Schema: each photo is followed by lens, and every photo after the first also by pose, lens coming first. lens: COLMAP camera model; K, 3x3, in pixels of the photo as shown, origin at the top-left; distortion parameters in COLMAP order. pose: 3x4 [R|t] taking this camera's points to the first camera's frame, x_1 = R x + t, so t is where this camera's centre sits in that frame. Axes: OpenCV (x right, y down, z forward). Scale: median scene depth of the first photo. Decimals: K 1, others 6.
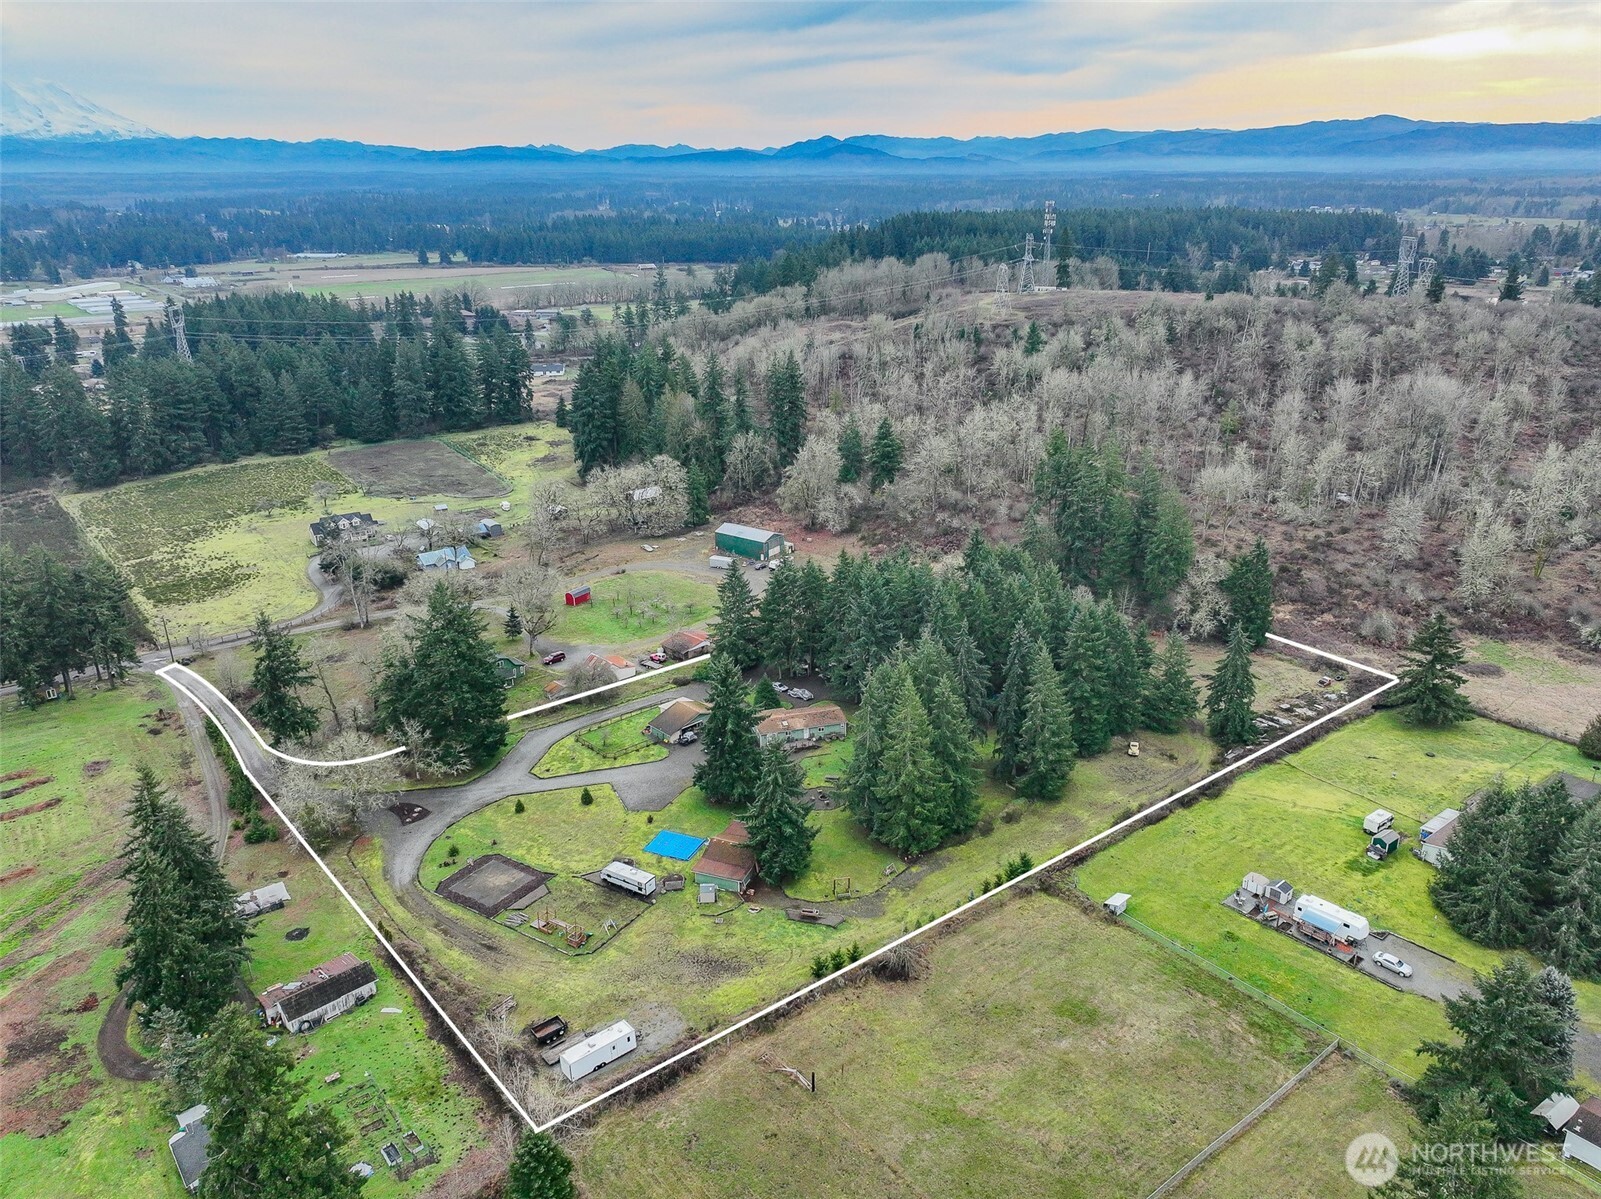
lens RADIAL K [[1167.6, 0, 812.3], [0, 1167.6, 600.6], [0, 0, 1]] dist [0.013270, -0.001008]
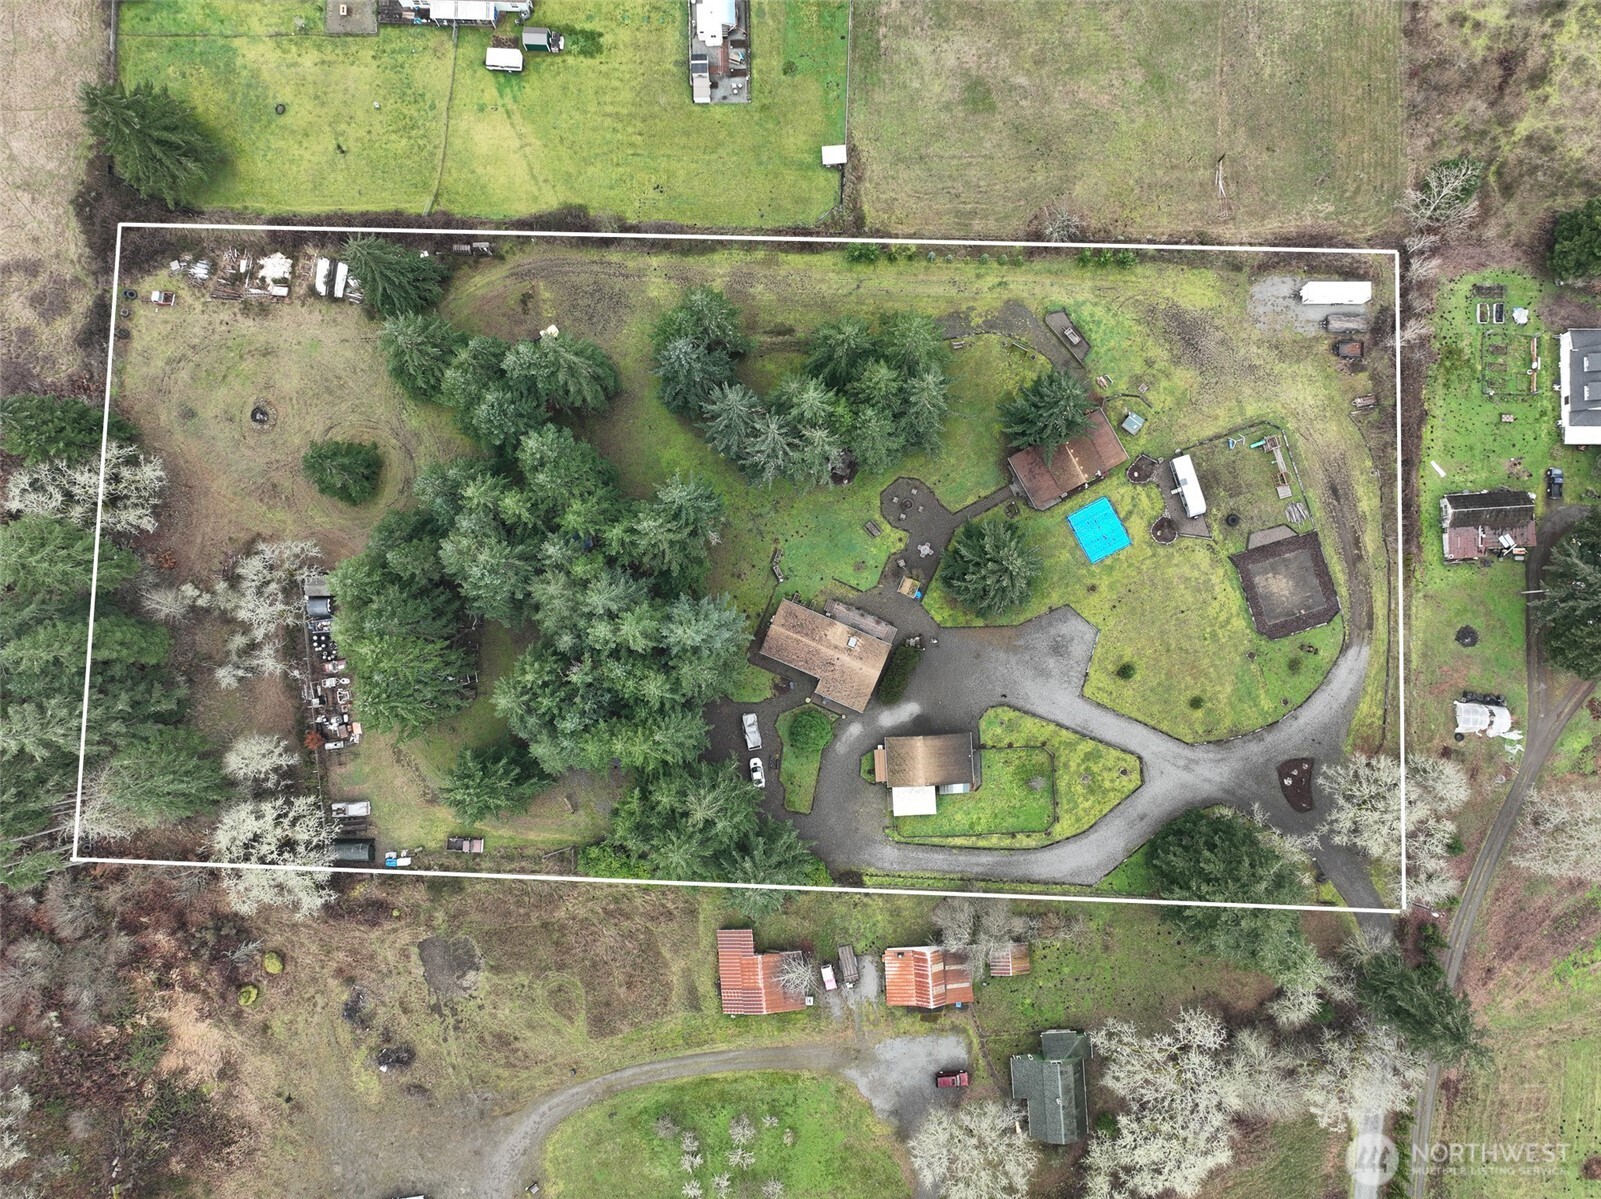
lens RADIAL K [[1167.6, 0, 812.3], [0, 1167.6, 600.6], [0, 0, 1]] dist [0.013270, -0.001008]
pose [[-0.755346, -0.653110, 0.053850, -0.032612], [0.243930, -0.203942, 0.948106, -0.717929], [-0.608236, 0.729284, 0.313360, 0.868313]]
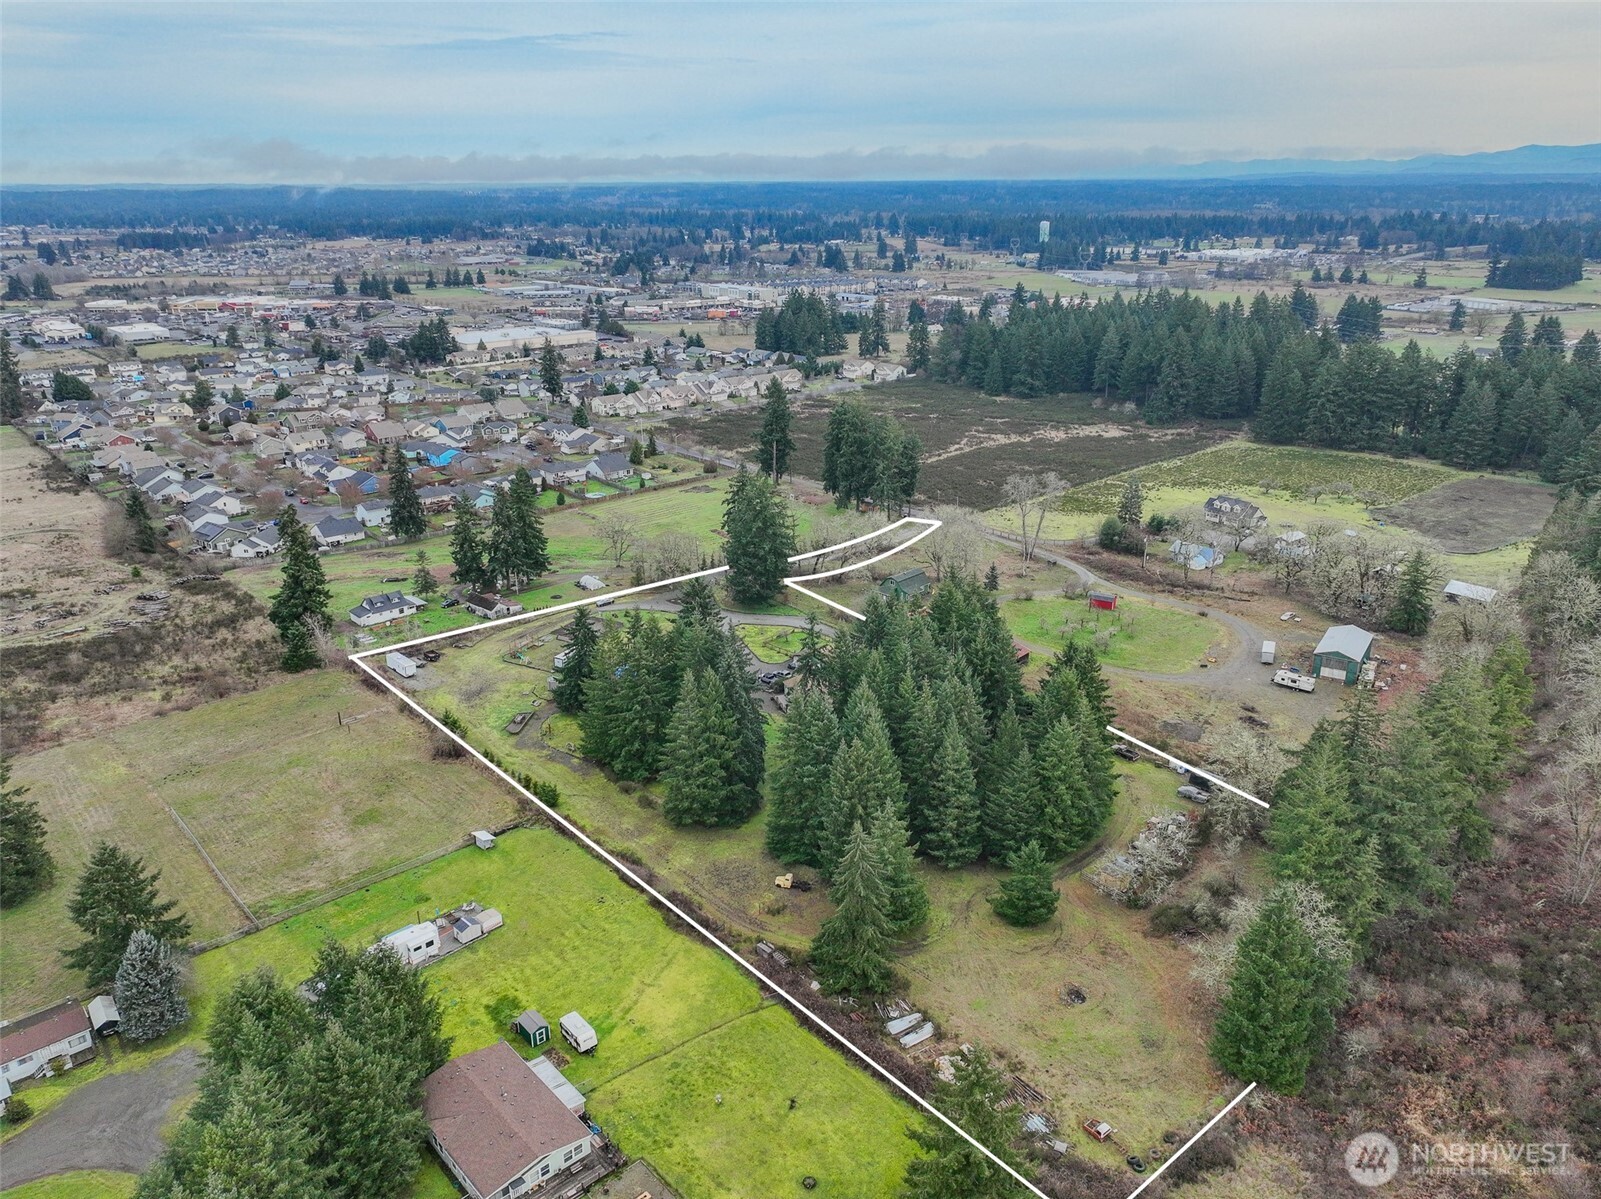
lens RADIAL K [[1167.6, 0, 812.3], [0, 1167.6, 600.6], [0, 0, 1]] dist [0.013270, -0.001008]
pose [[0.055620, 0.346597, -0.936364, 1.105122], [-0.342052, 0.887680, 0.308259, -0.348616], [0.938033, 0.303140, 0.167927, 0.925045]]
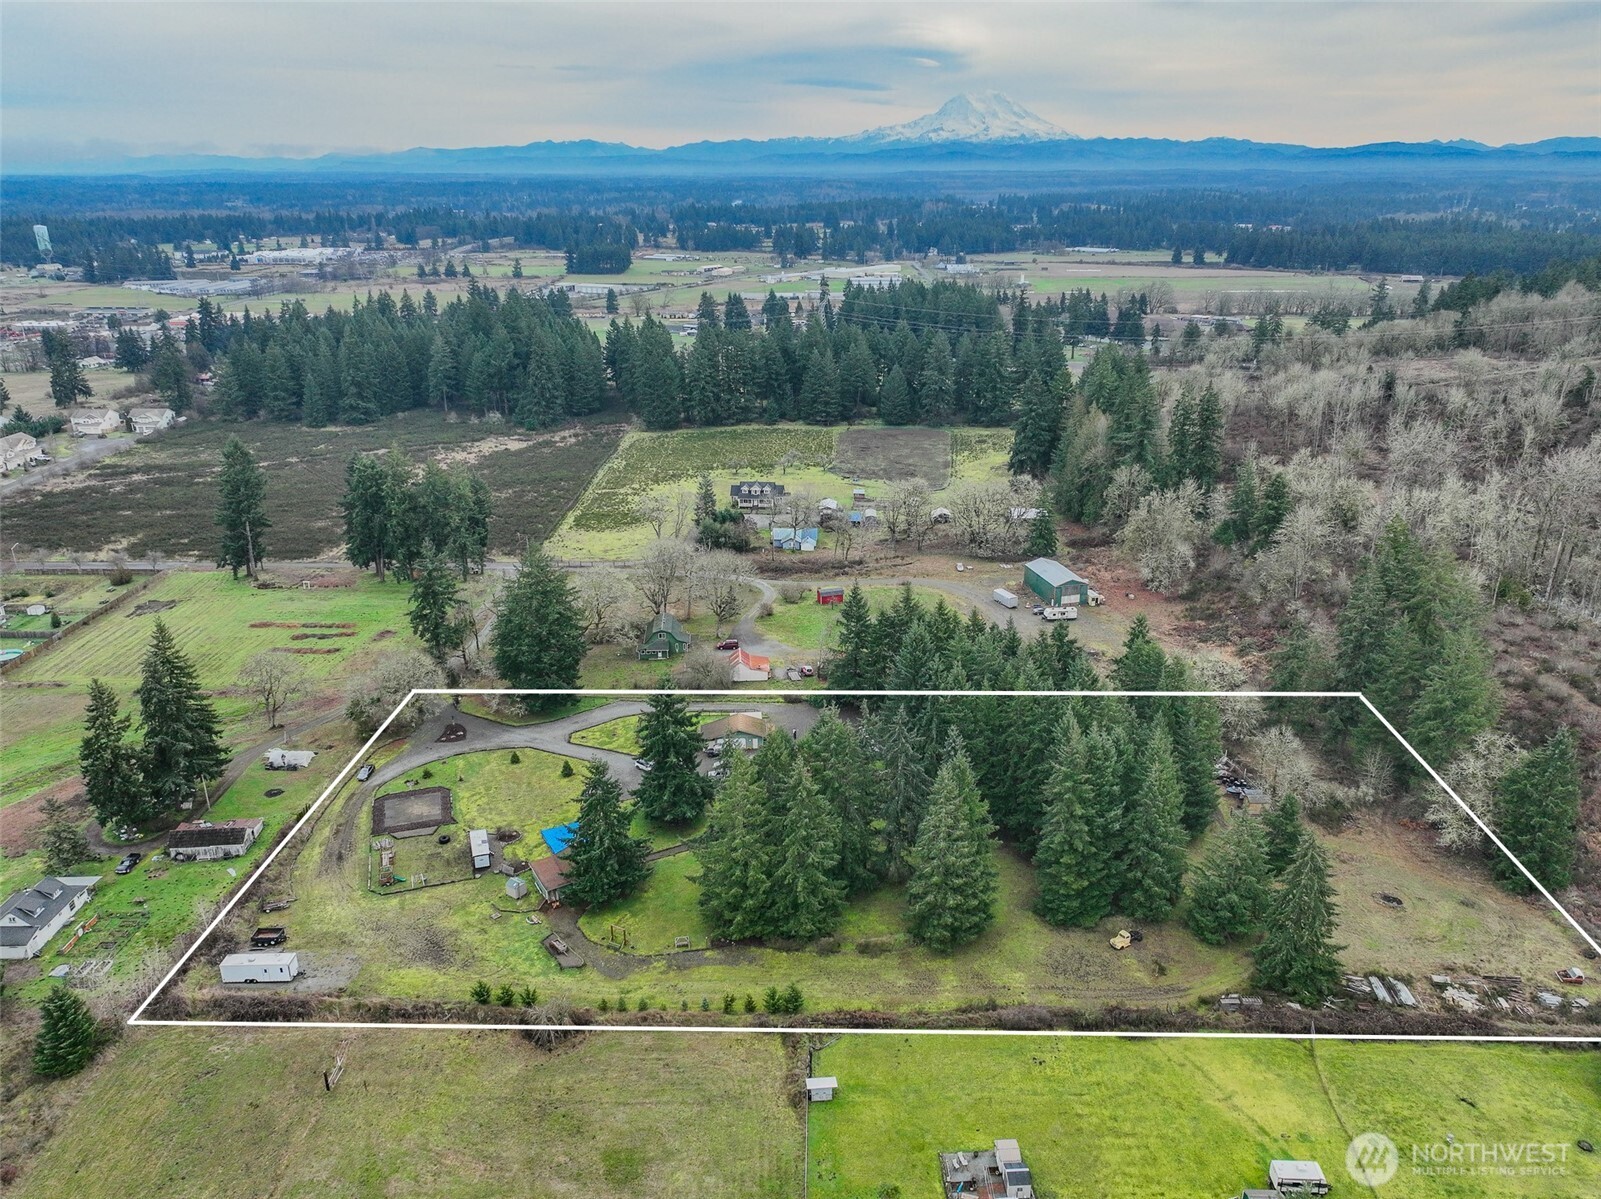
lens RADIAL K [[1167.6, 0, 812.3], [0, 1167.6, 600.6], [0, 0, 1]] dist [0.013270, -0.001008]
pose [[0.773704, 0.223747, -0.592722, 0.585231], [-0.222814, 0.971892, 0.076032, -0.111335], [0.593073, 0.073240, 0.801810, 0.292593]]
